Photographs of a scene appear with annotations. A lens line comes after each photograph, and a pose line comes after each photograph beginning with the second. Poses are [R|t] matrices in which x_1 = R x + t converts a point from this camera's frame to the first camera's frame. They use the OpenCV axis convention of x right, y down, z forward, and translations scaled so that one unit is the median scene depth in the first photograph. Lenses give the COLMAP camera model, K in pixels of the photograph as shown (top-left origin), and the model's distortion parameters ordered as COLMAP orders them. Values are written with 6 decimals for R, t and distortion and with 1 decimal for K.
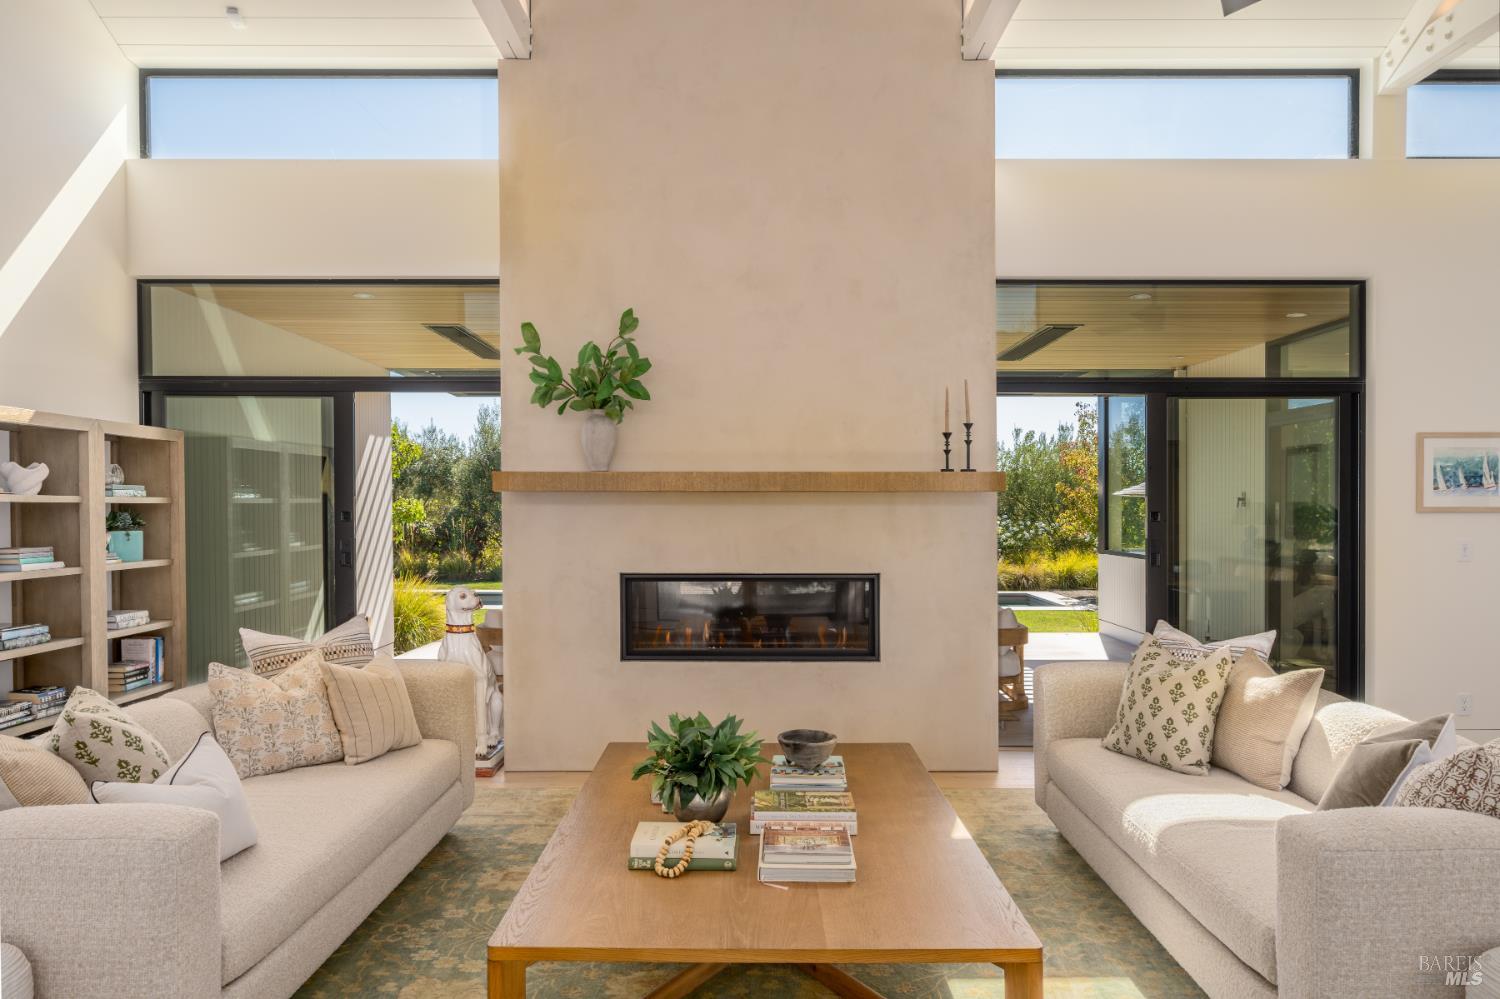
lens RADIAL K [[1028.3, 0, 752.3], [0, 1028.3, 544.0], [0, 0, 1]] dist [0.068101, -0.103665]
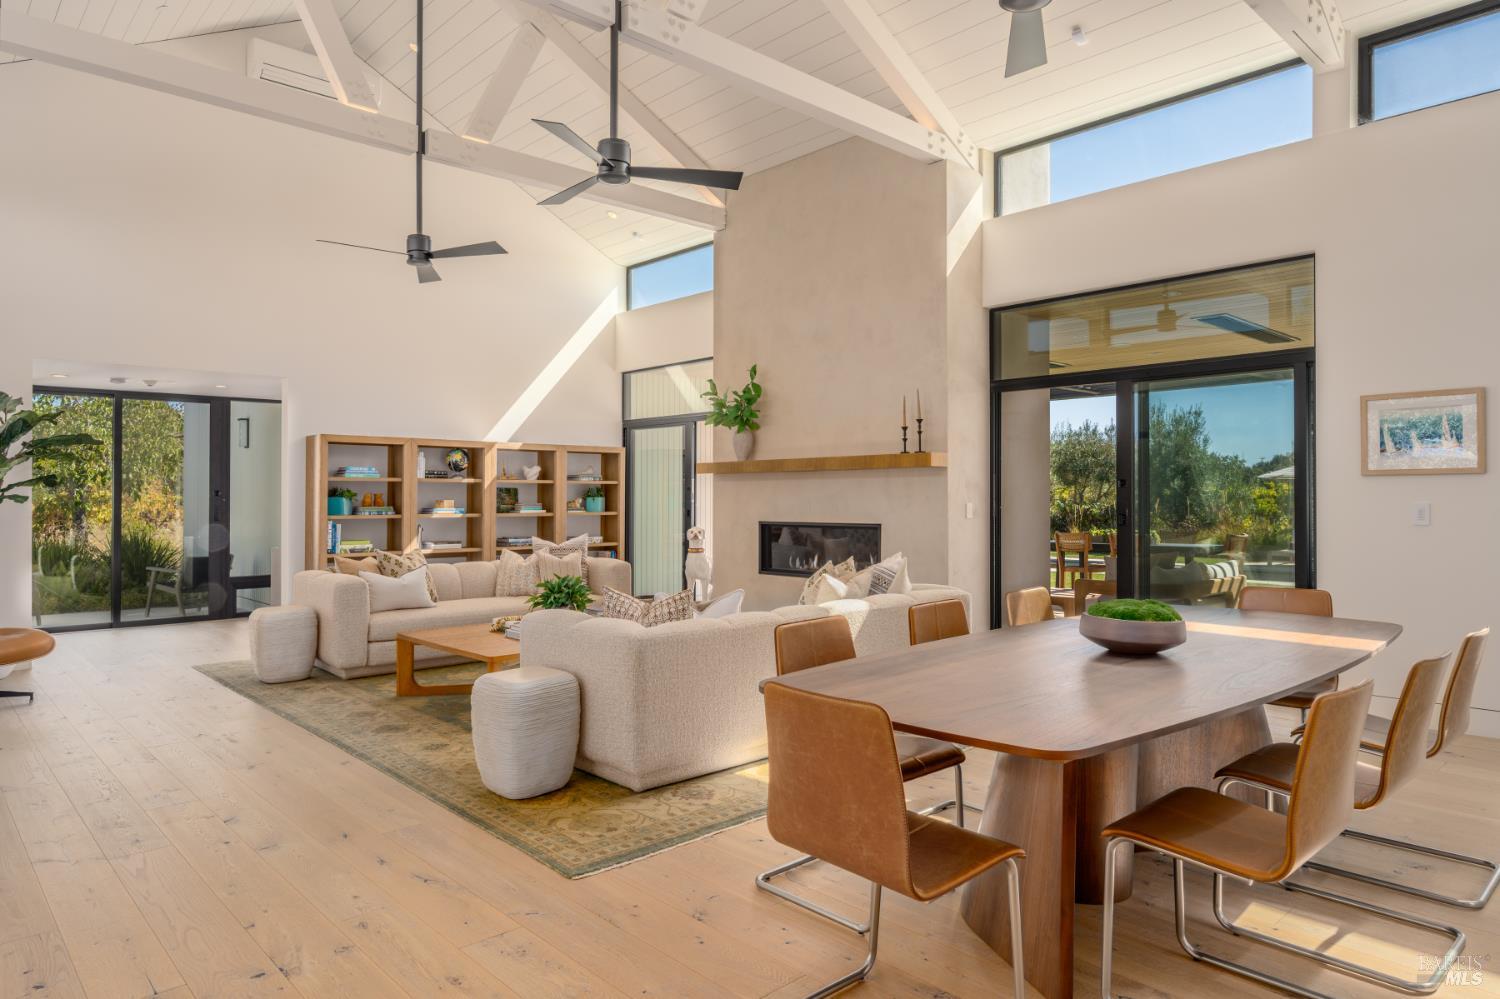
lens RADIAL K [[910.3, 0, 750.0], [0, 910.3, 499.5], [0, 0, 1]] dist [-0.002893, -0.001541]
pose [[0.692869, -0.000996, -0.721063, 0.933194], [-0.012957, 0.999820, -0.013831, 0.013907], [0.720947, 0.018926, 0.692731, -0.038281]]
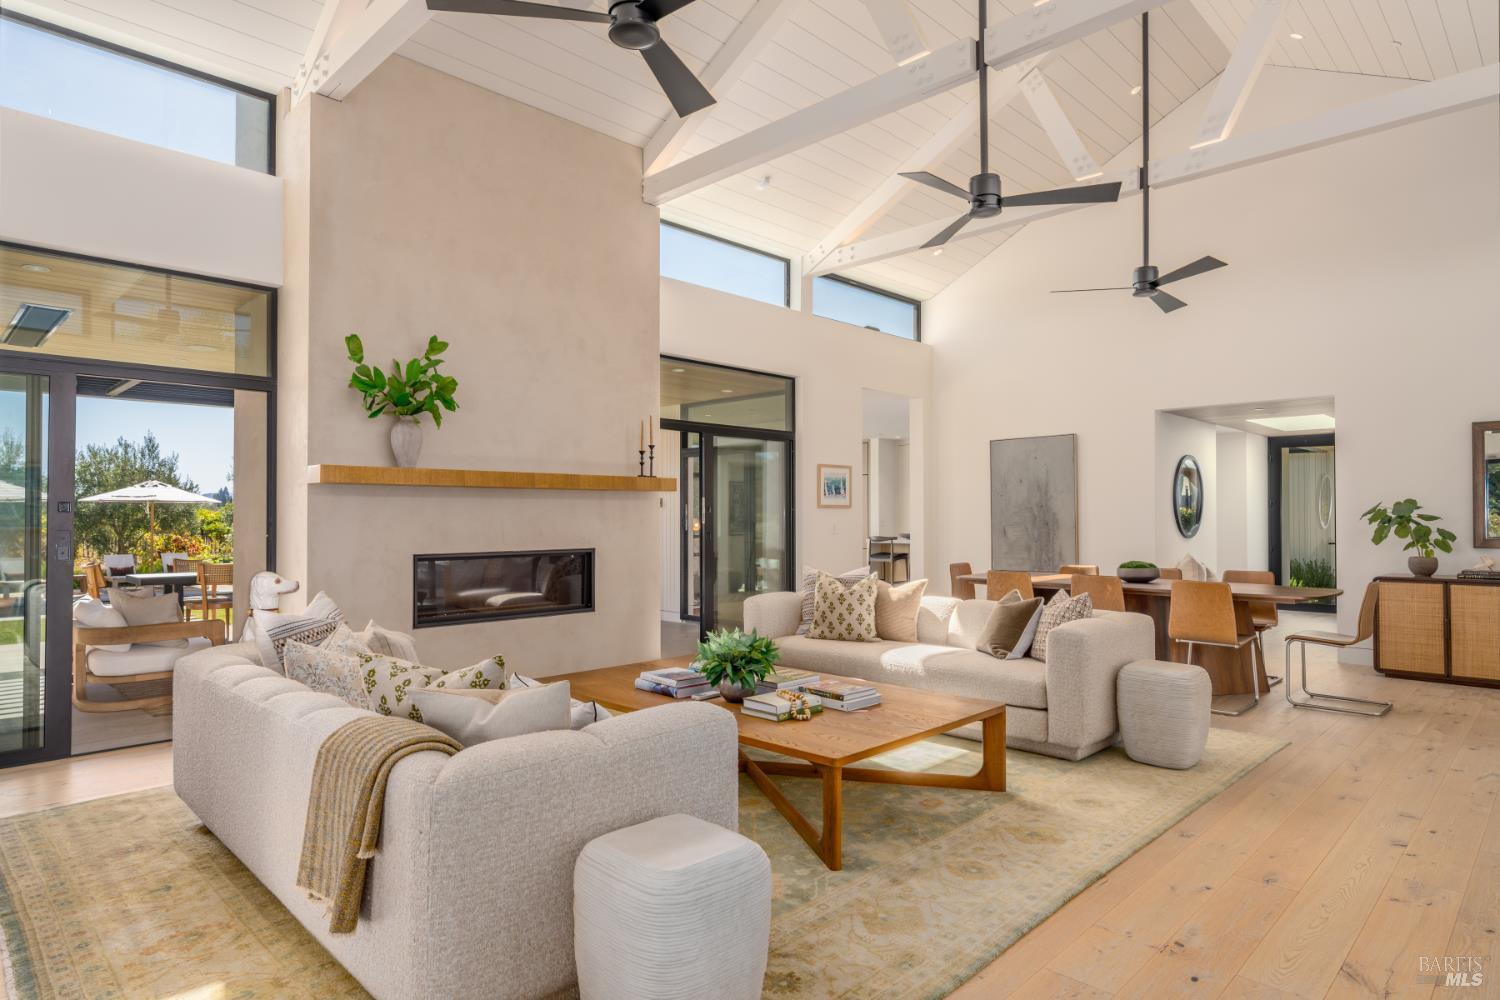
lens RADIAL K [[848.9, 0, 750.0], [0, 848.9, 500.0], [0, 0, 1]] dist [0.031019, -0.000172]
pose [[0.703118, 0.012051, 0.710971, -0.552429], [0.019151, 0.999173, -0.035875, 0.008775], [-0.710815, 0.038840, 0.702306, 0.035559]]
